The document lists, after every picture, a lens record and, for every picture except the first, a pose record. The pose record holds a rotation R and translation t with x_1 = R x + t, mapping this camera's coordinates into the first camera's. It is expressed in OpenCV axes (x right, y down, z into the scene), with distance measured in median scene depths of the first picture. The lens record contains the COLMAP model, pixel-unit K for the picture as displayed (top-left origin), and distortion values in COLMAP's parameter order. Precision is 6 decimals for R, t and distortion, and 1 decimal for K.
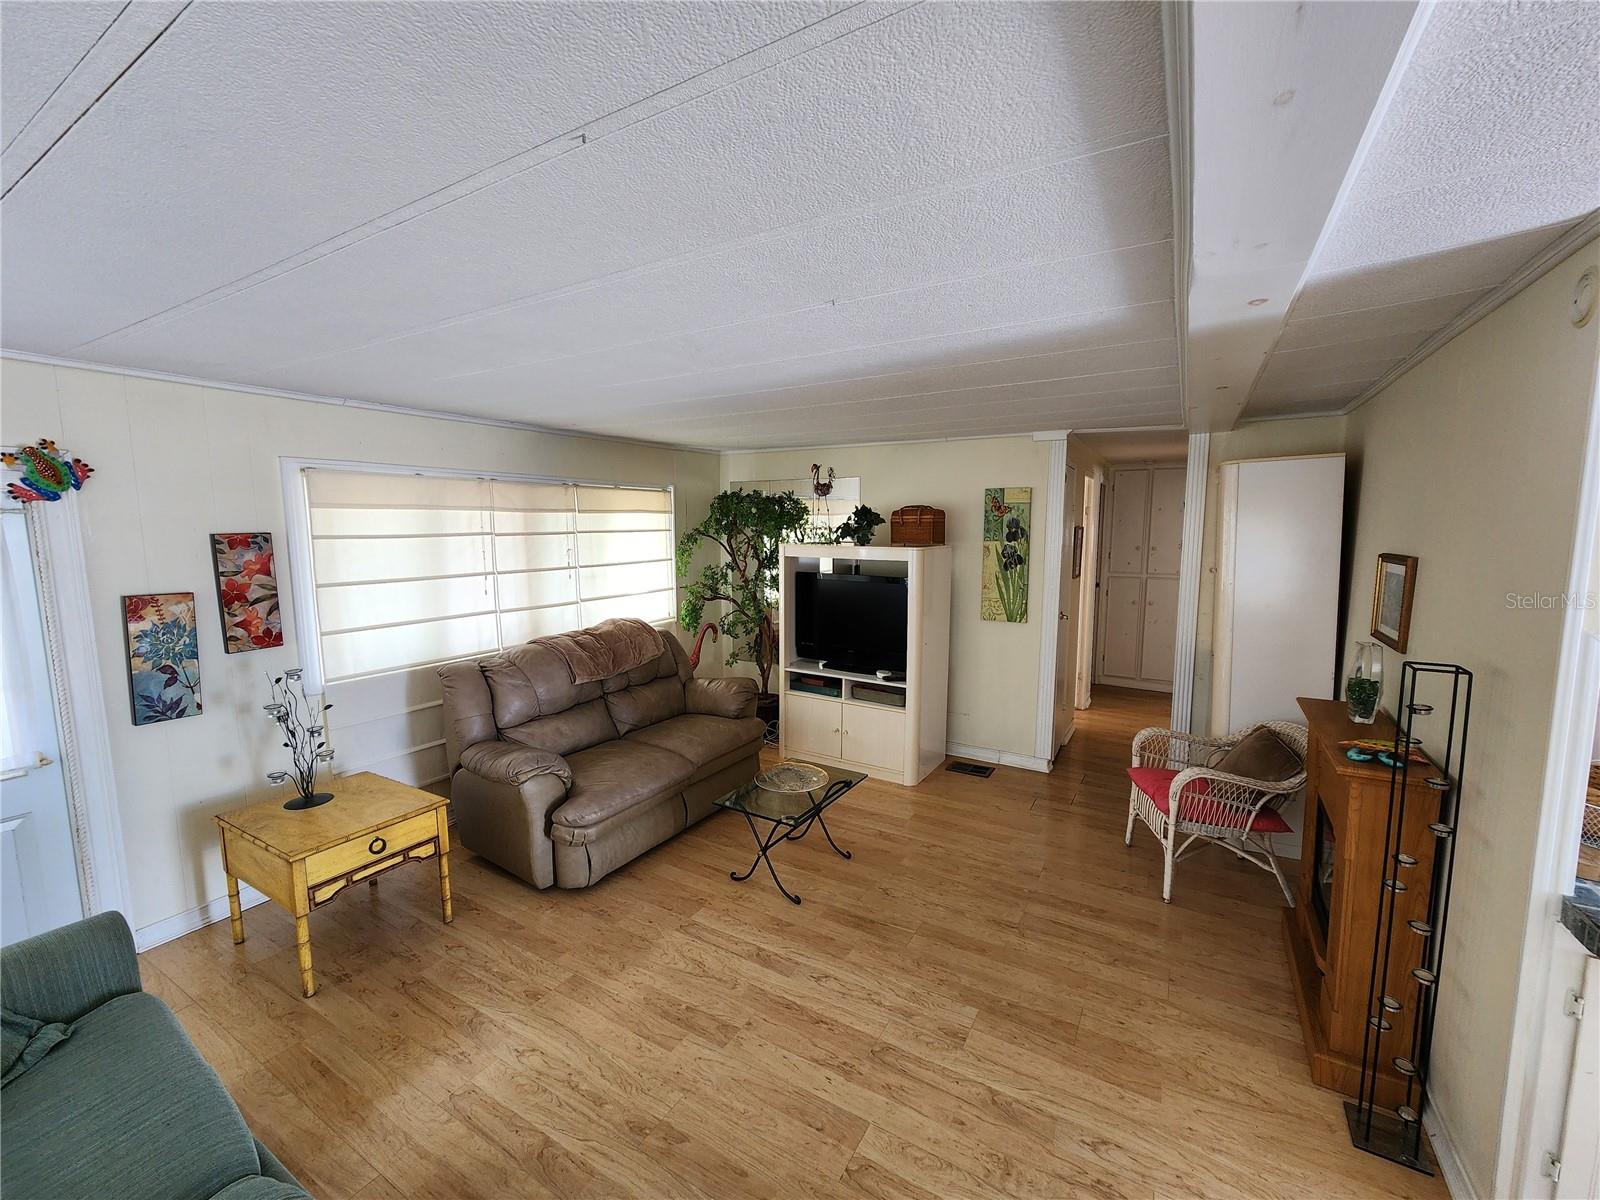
lens RADIAL K [[658.3, 0, 804.5], [0, 658.3, 601.5], [0, 0, 1]] dist [0.000512, 0.000147]
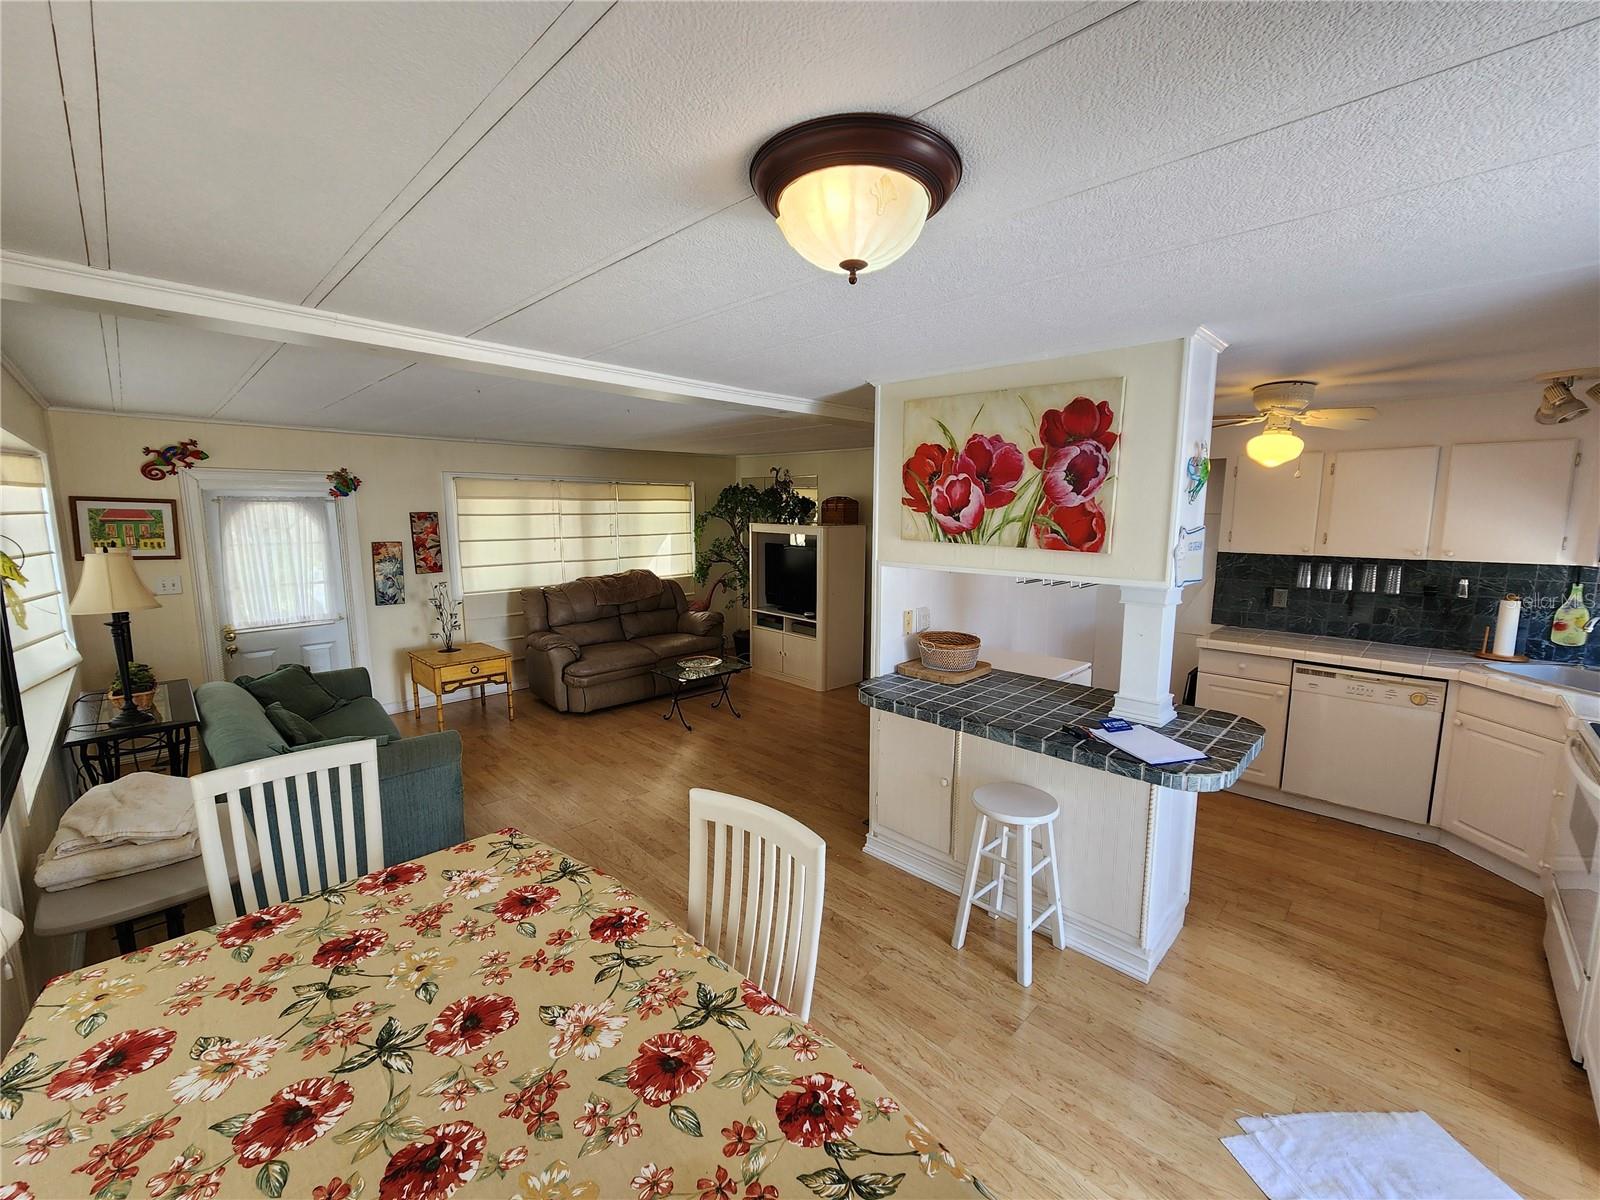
lens RADIAL K [[658.3, 0, 804.5], [0, 658.3, 601.5], [0, 0, 1]] dist [0.000512, 0.000147]
pose [[0.970714, 0.041228, -0.236675, 0.606421], [-0.035124, 0.998934, 0.029948, 0.052968], [0.237657, -0.020758, 0.971127, -0.536558]]
